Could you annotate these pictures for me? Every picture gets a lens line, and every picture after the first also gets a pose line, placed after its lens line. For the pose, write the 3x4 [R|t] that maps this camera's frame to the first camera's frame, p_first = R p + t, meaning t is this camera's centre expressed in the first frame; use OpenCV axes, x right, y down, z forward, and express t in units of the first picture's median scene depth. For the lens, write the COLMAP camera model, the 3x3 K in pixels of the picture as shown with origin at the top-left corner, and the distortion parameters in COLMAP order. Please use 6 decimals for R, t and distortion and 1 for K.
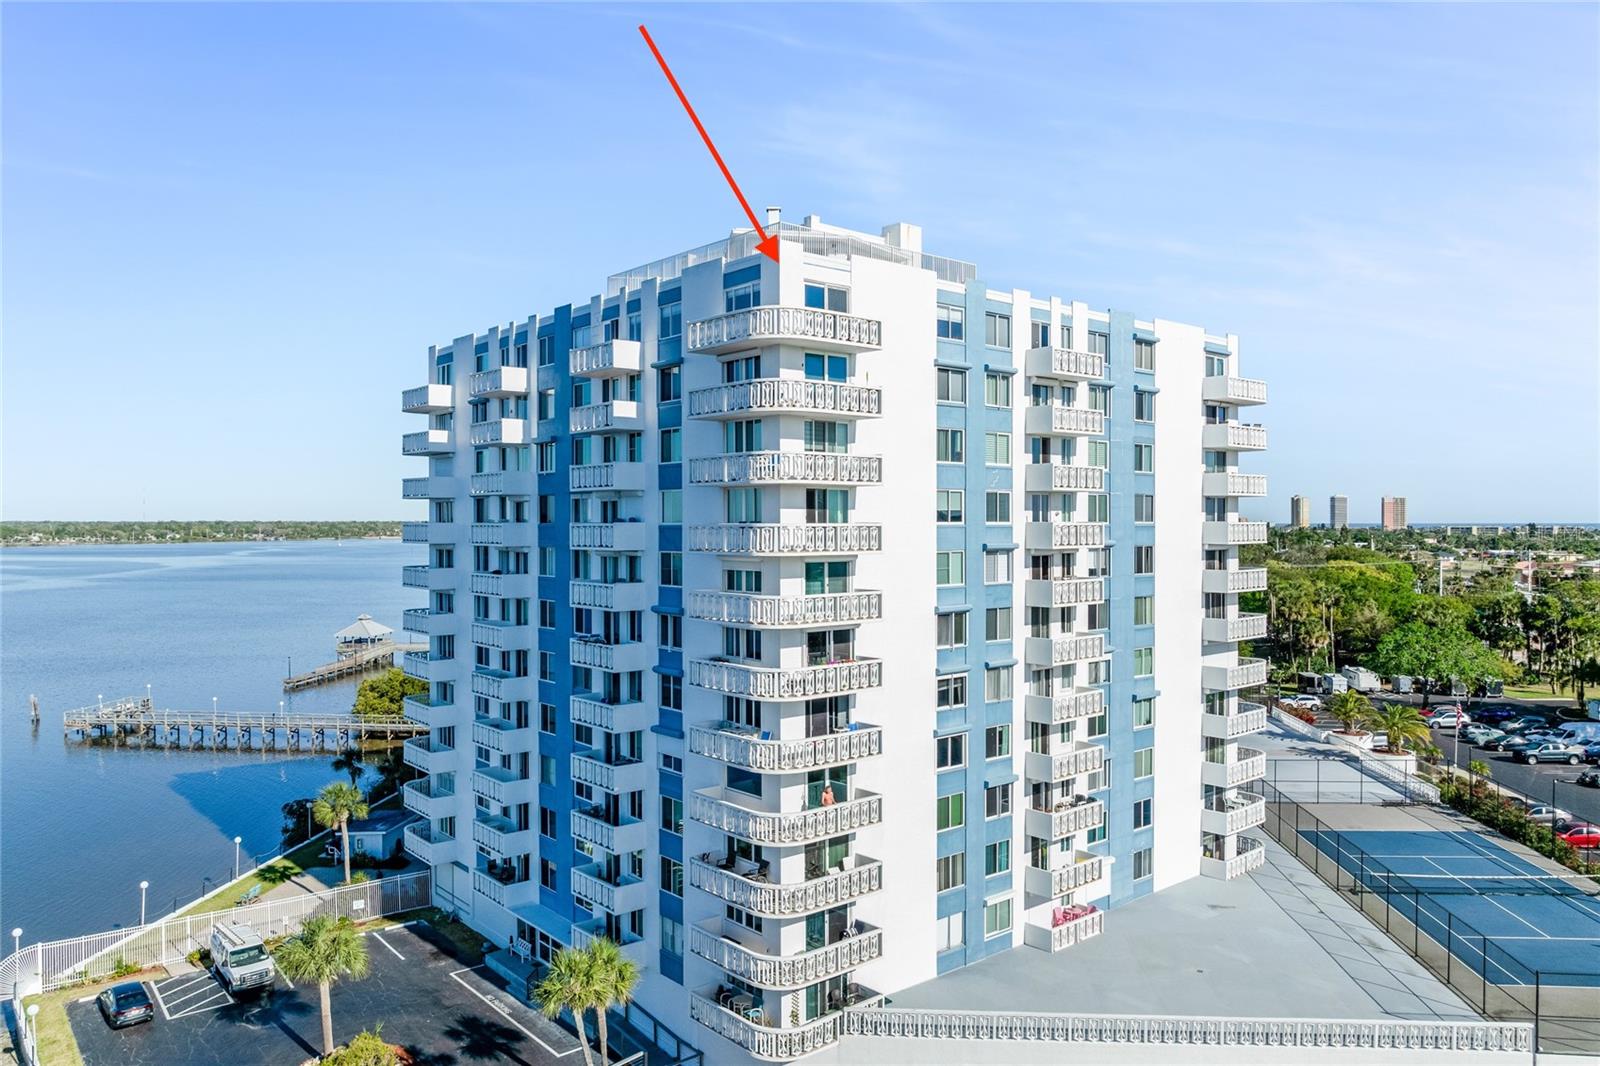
lens RADIAL K [[1121.7, 0, 804.2], [0, 1121.7, 527.4], [0, 0, 1]] dist [-0.040207, 0.011224]
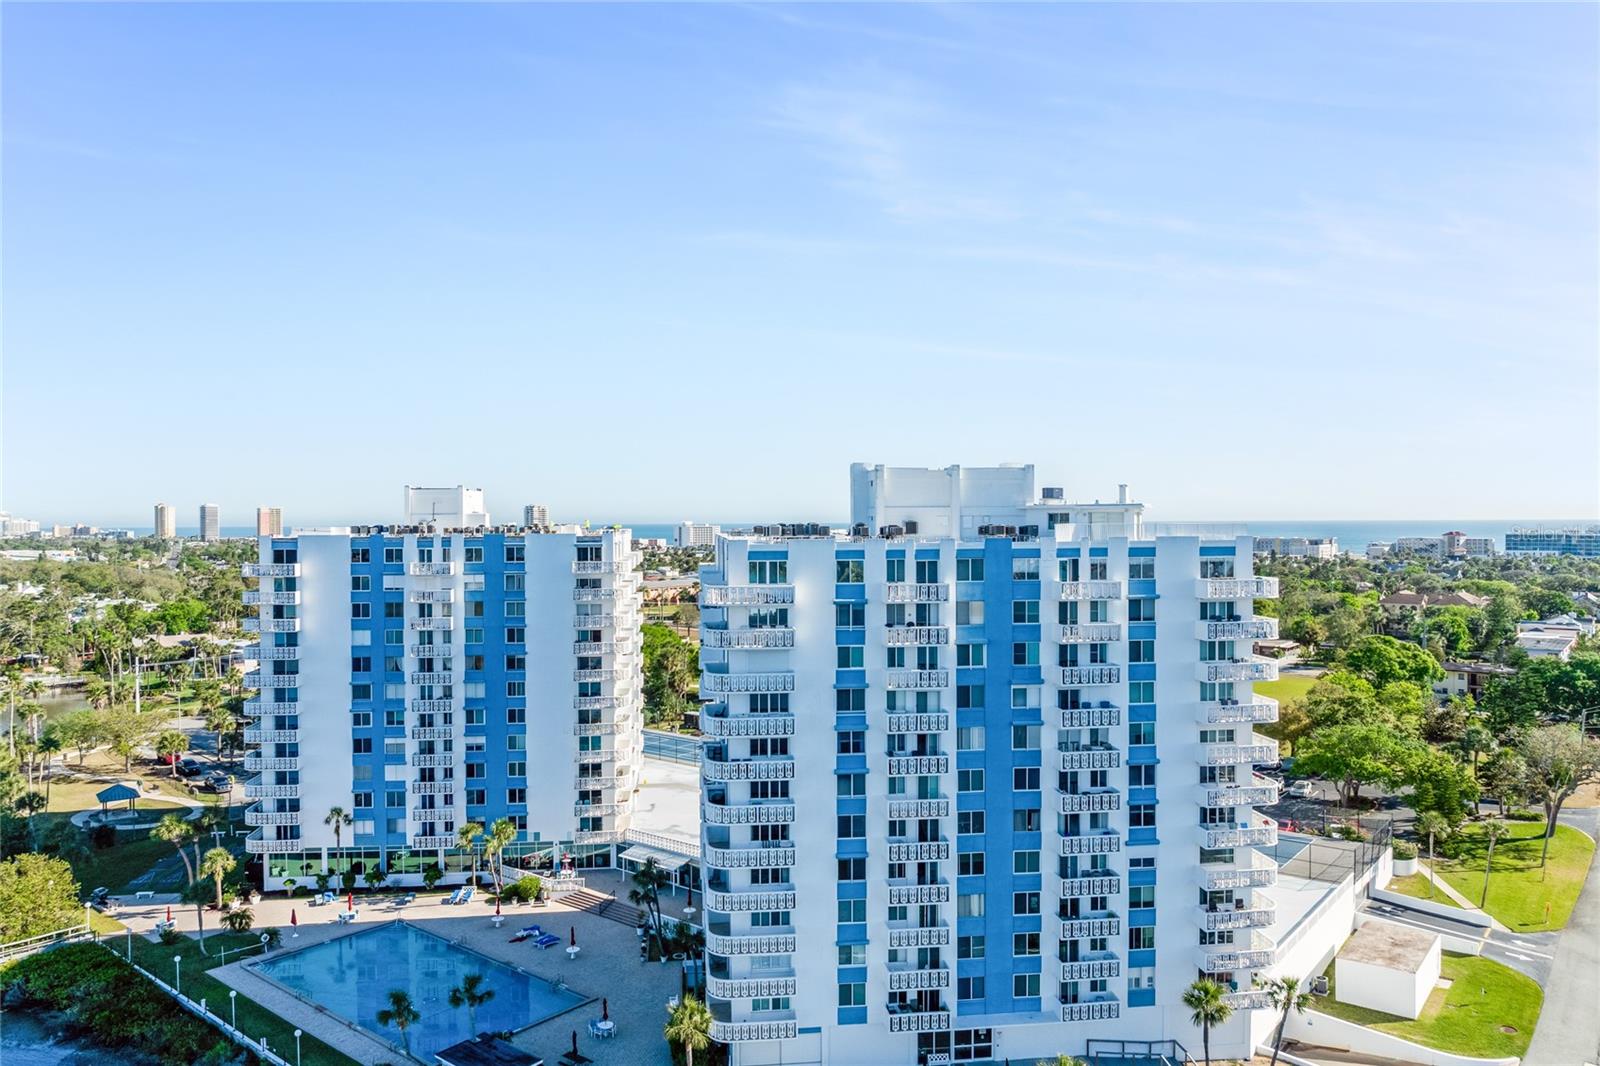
lens RADIAL K [[1121.7, 0, 819.6], [0, 1121.7, 532.5], [0, 0, 1]] dist [-0.040207, 0.011224]
pose [[0.557459, -0.009730, 0.830147, -1.442144], [0.008344, 0.999946, 0.006117, -0.221641], [-0.830162, 0.003517, 0.557511, 0.473358]]
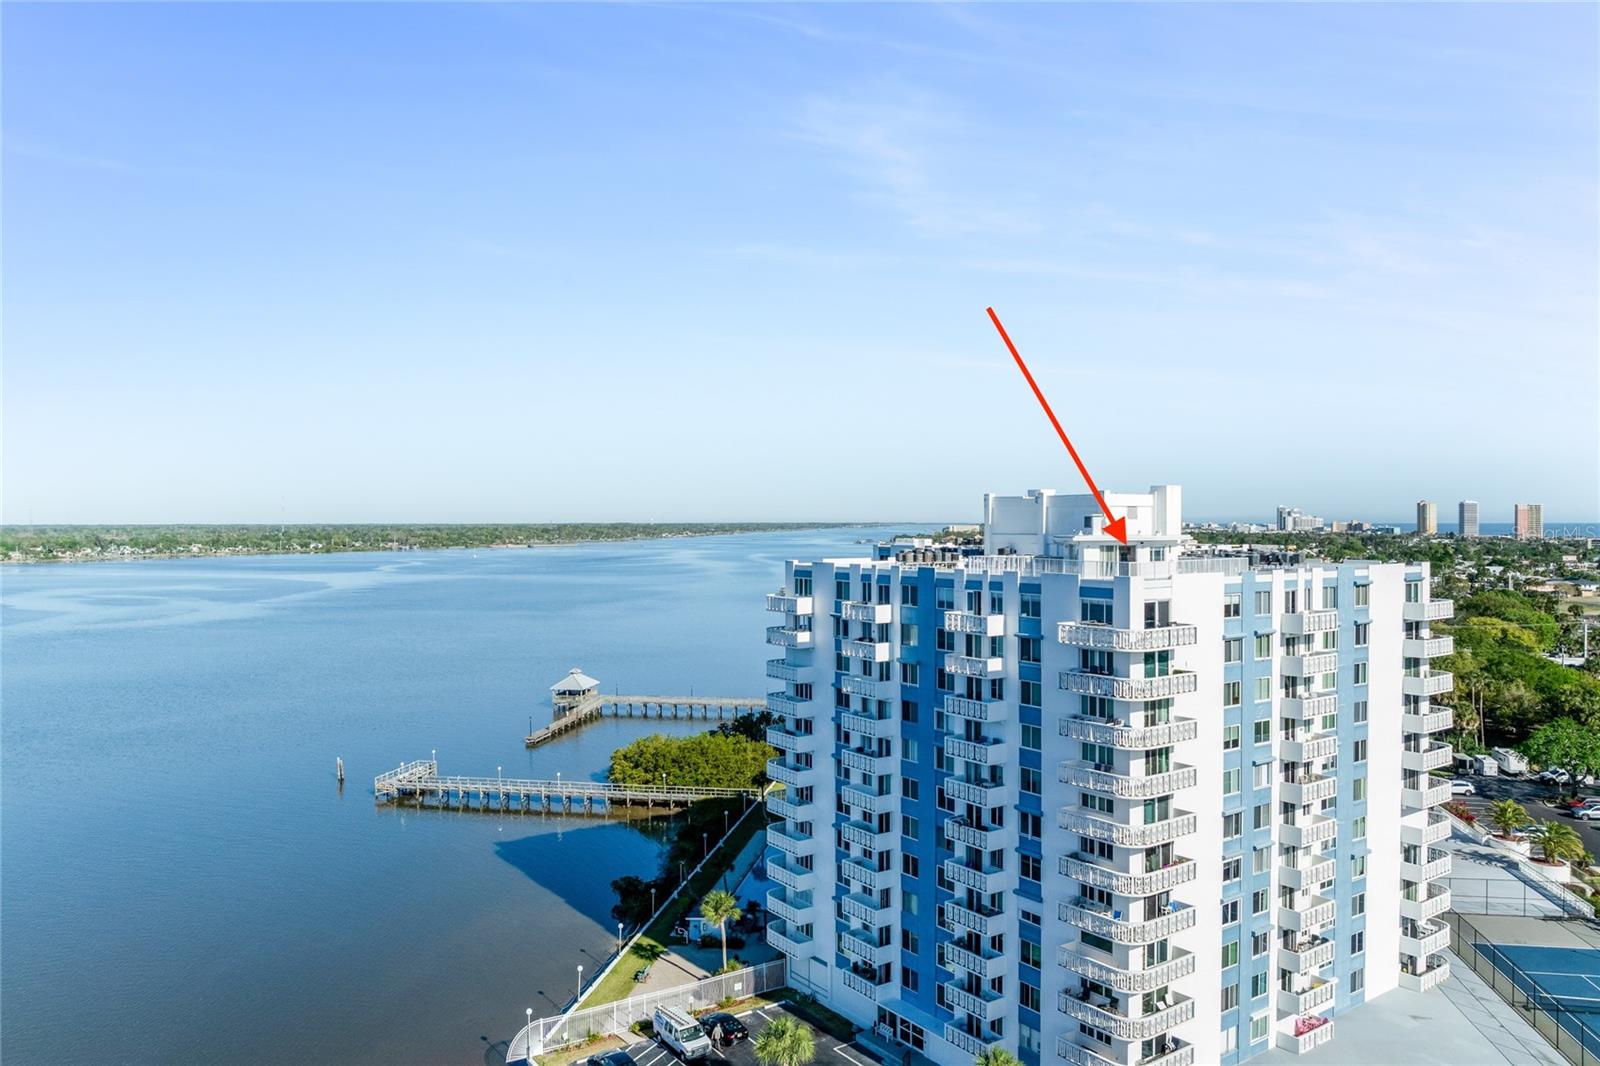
lens RADIAL K [[1121.7, 0, 813.1], [0, 1121.7, 535.4], [0, 0, 1]] dist [-0.040207, 0.011224]
pose [[0.996319, -0.000638, -0.085724, -0.244998], [0.001233, 0.999975, 0.006891, -0.255656], [0.085718, -0.006971, 0.996295, -0.384666]]
